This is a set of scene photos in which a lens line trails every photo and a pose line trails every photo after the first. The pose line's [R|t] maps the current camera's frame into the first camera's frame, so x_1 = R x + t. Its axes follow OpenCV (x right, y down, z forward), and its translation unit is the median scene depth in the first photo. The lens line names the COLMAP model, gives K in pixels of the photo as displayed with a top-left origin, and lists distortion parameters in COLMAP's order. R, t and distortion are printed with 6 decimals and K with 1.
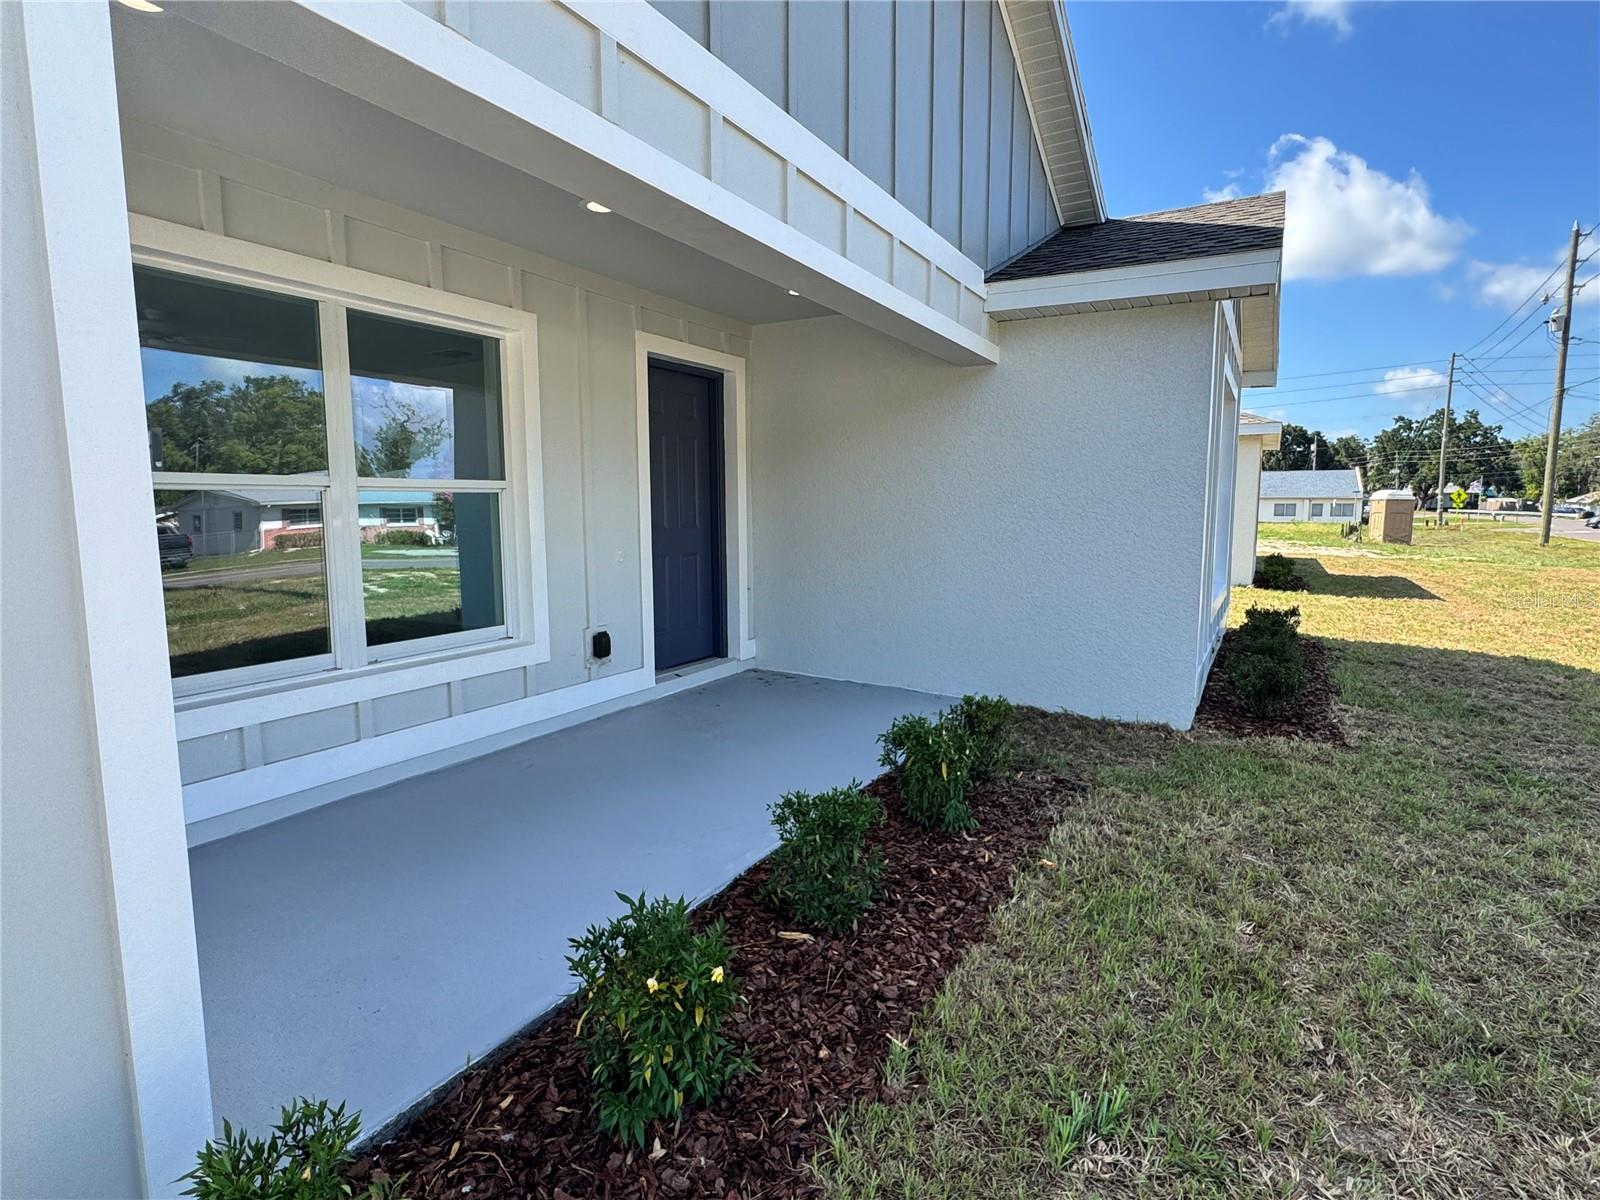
lens RADIAL K [[852.4, 0, 800.0], [0, 852.4, 600.0], [0, 0, 1]] dist [-0.003310, -0.000250]
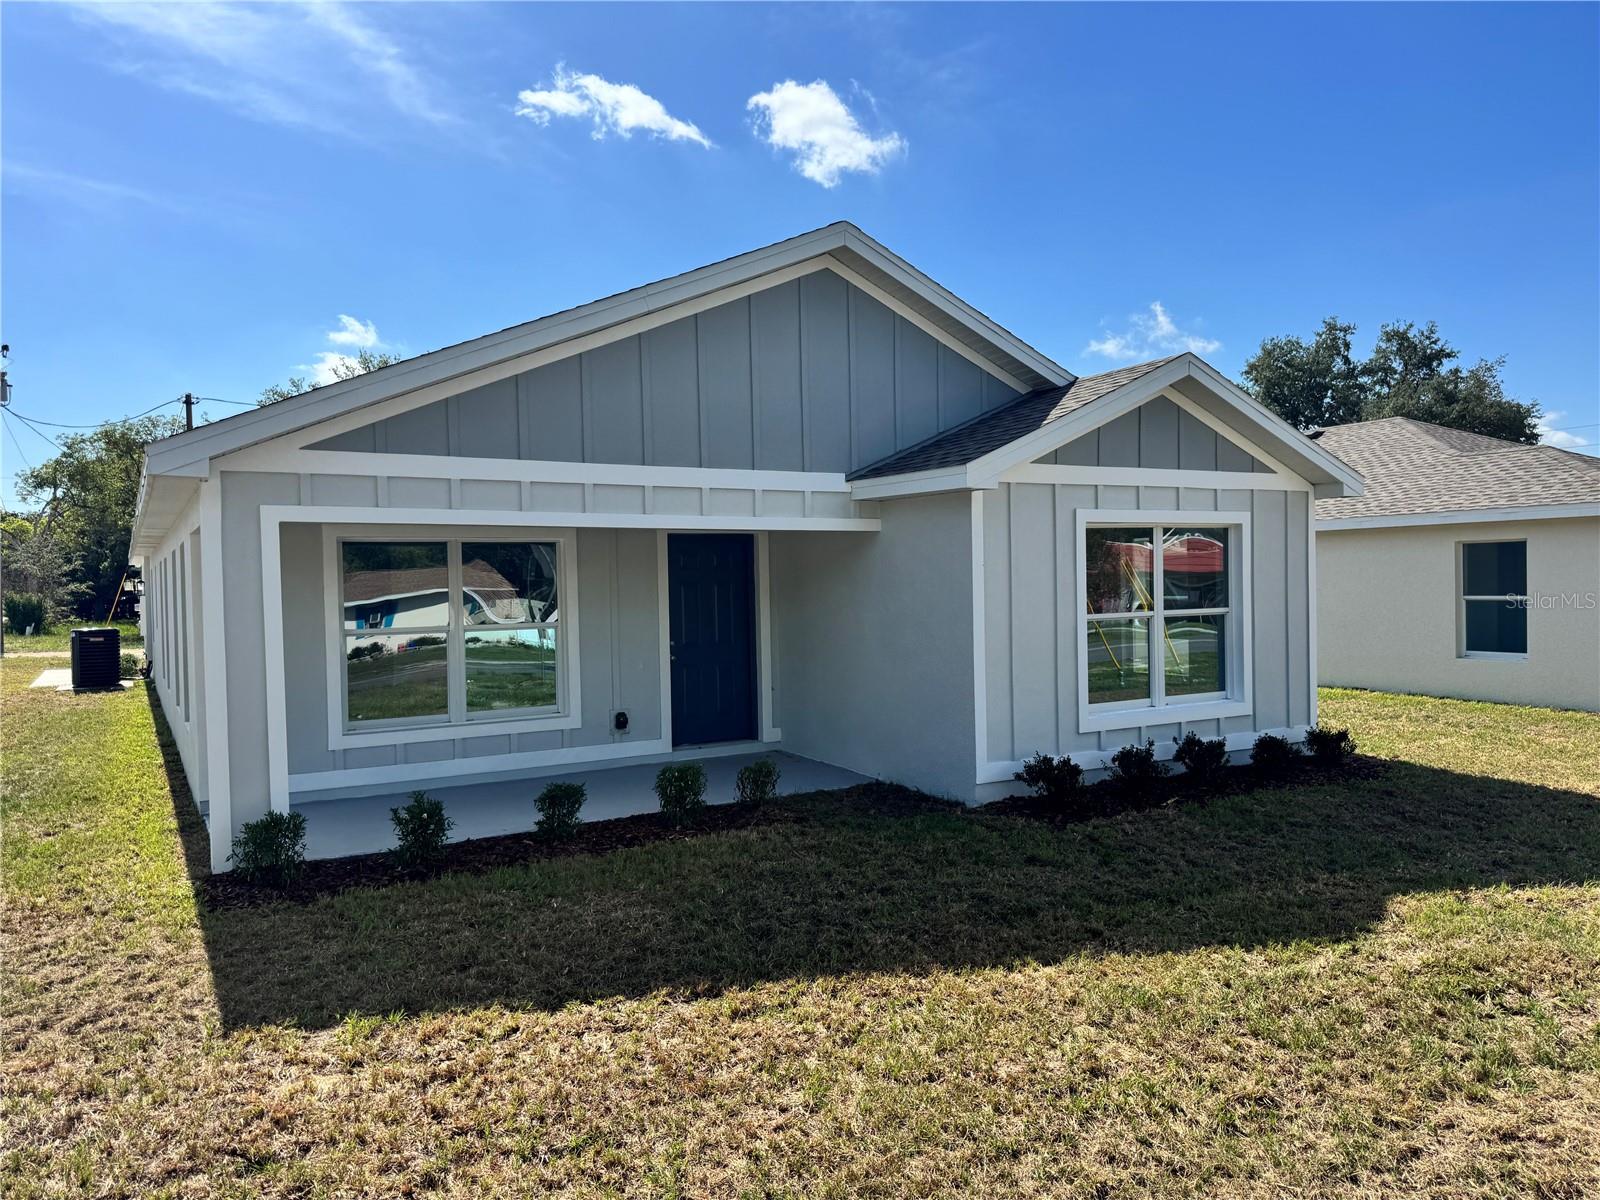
lens RADIAL K [[1127.8, 0, 806.5], [0, 1127.8, 609.4], [0, 0, 1]] dist [0.066068, -0.085940]
pose [[0.883522, -0.009250, -0.468298, 1.151779], [-0.038402, 0.995008, -0.092106, 0.028473], [0.466812, 0.099361, 0.878757, -0.773456]]
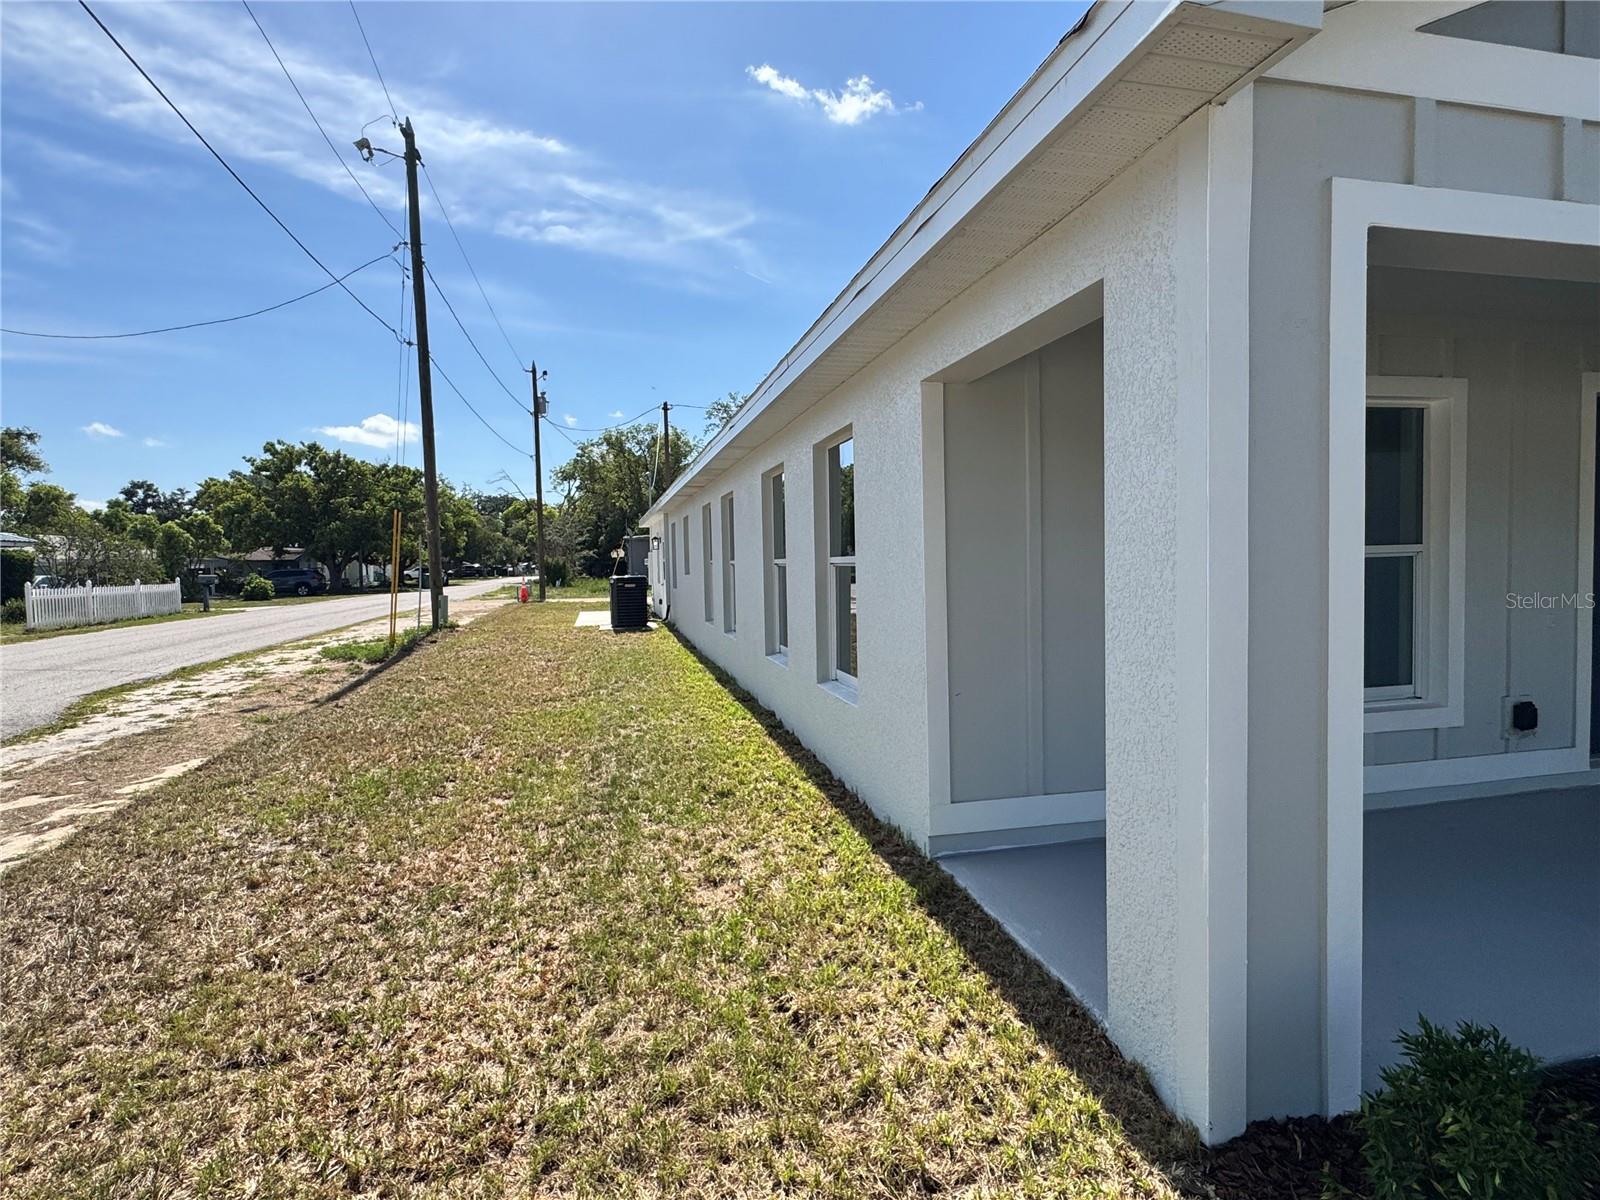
lens RADIAL K [[852.4, 0, 800.0], [0, 852.4, 600.0], [0, 0, 1]] dist [-0.003310, -0.000250]
pose [[0.698734, 0.015346, -0.715217, -0.133068], [-0.069230, 0.996528, -0.046253, 0.026352], [0.712024, 0.081833, 0.697370, -0.238845]]
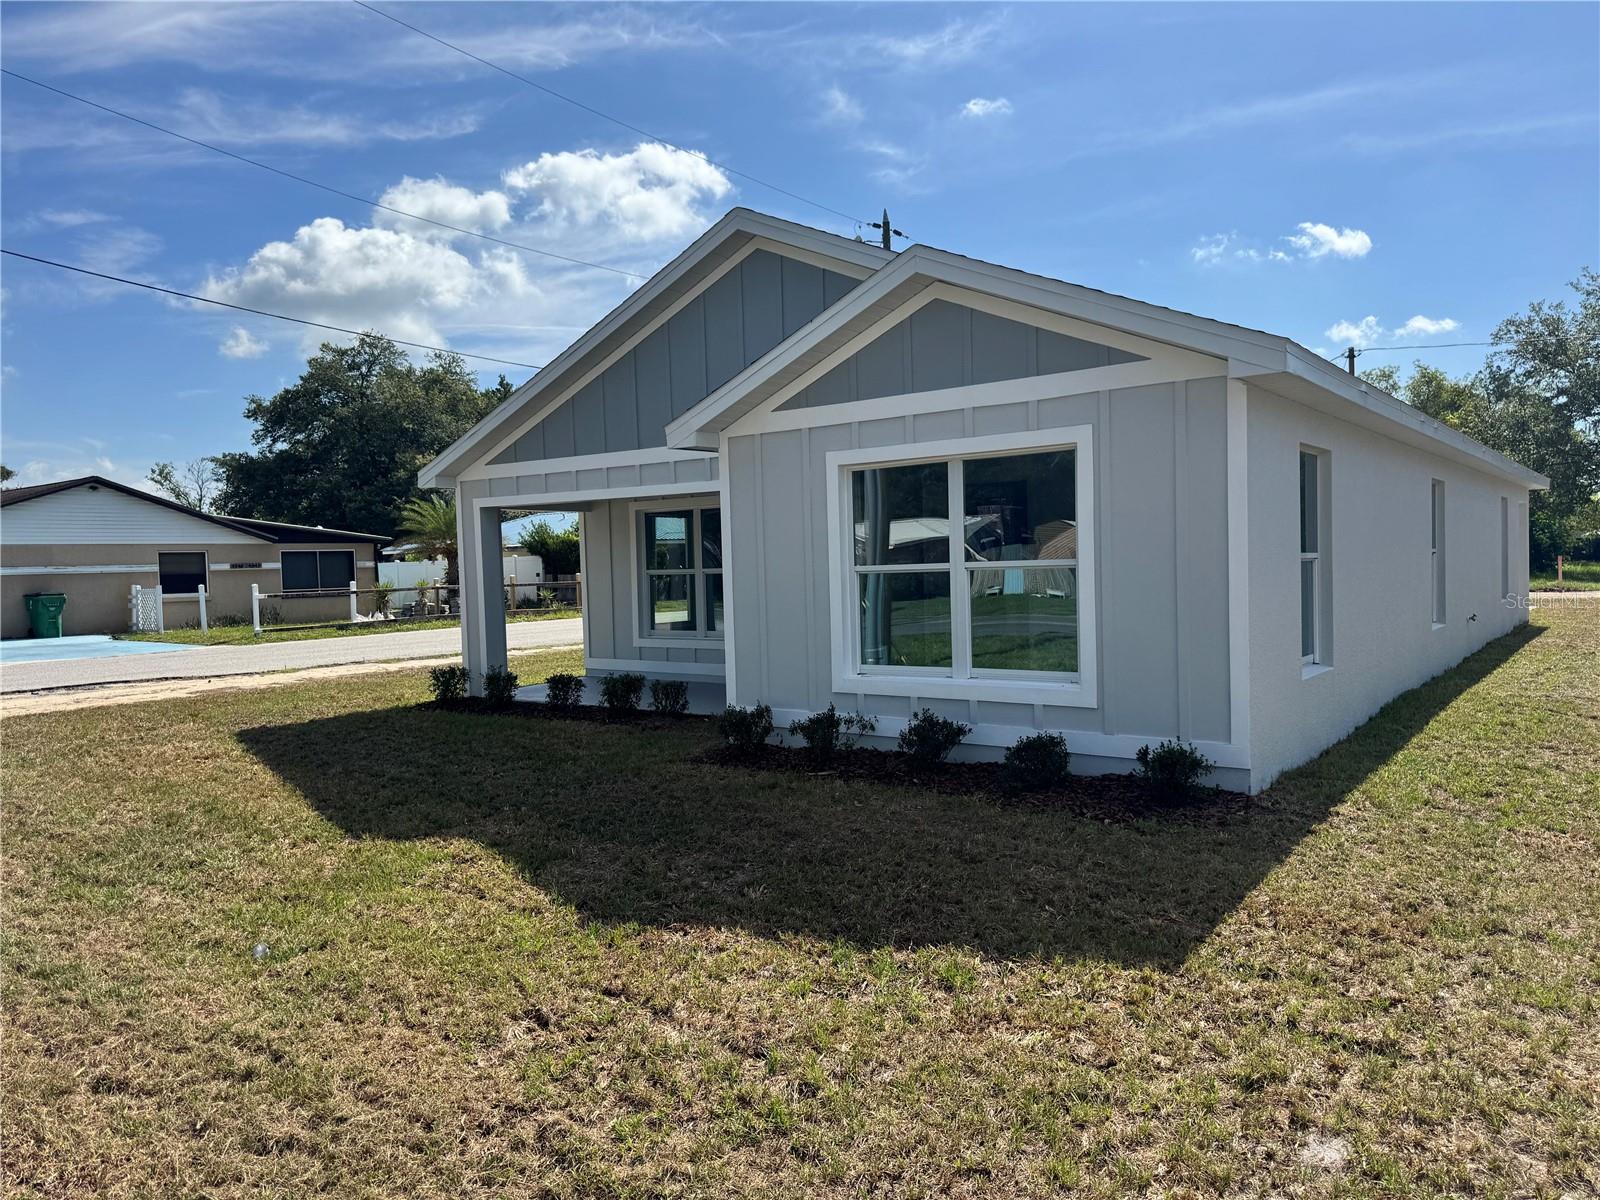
lens RADIAL K [[1127.8, 0, 806.5], [0, 1127.8, 609.4], [0, 0, 1]] dist [0.066068, -0.085940]
pose [[-0.093528, 0.040863, -0.994778, 2.506033], [-0.103007, 0.993398, 0.050491, -0.184201], [0.990274, 0.107192, -0.088702, 1.361002]]
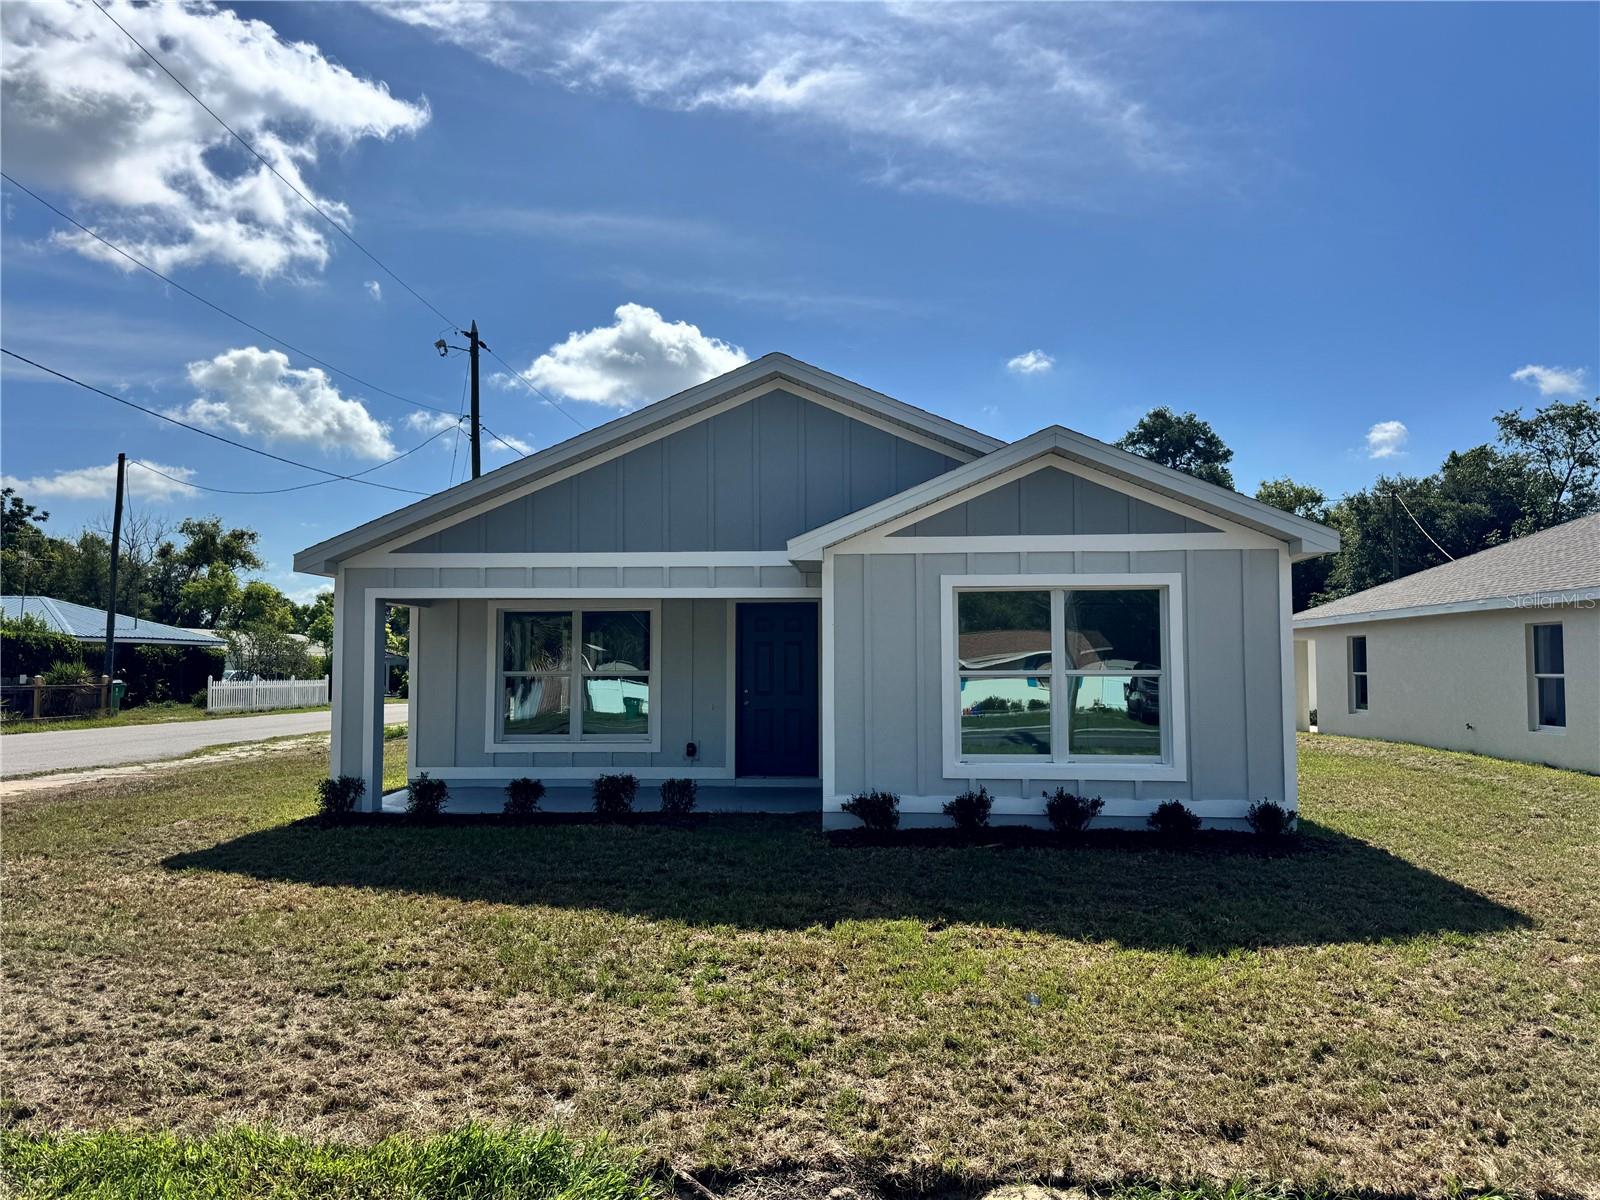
lens RADIAL K [[1117.4, 0, 800.0], [0, 1117.4, 600.0], [0, 0, 1]] dist [0.193897, -0.378938]
pose [[0.457581, -0.057479, -0.887308, 2.478870], [-0.111526, 0.986318, -0.121407, -0.002759], [0.882146, 0.154512, 0.444910, -0.024972]]
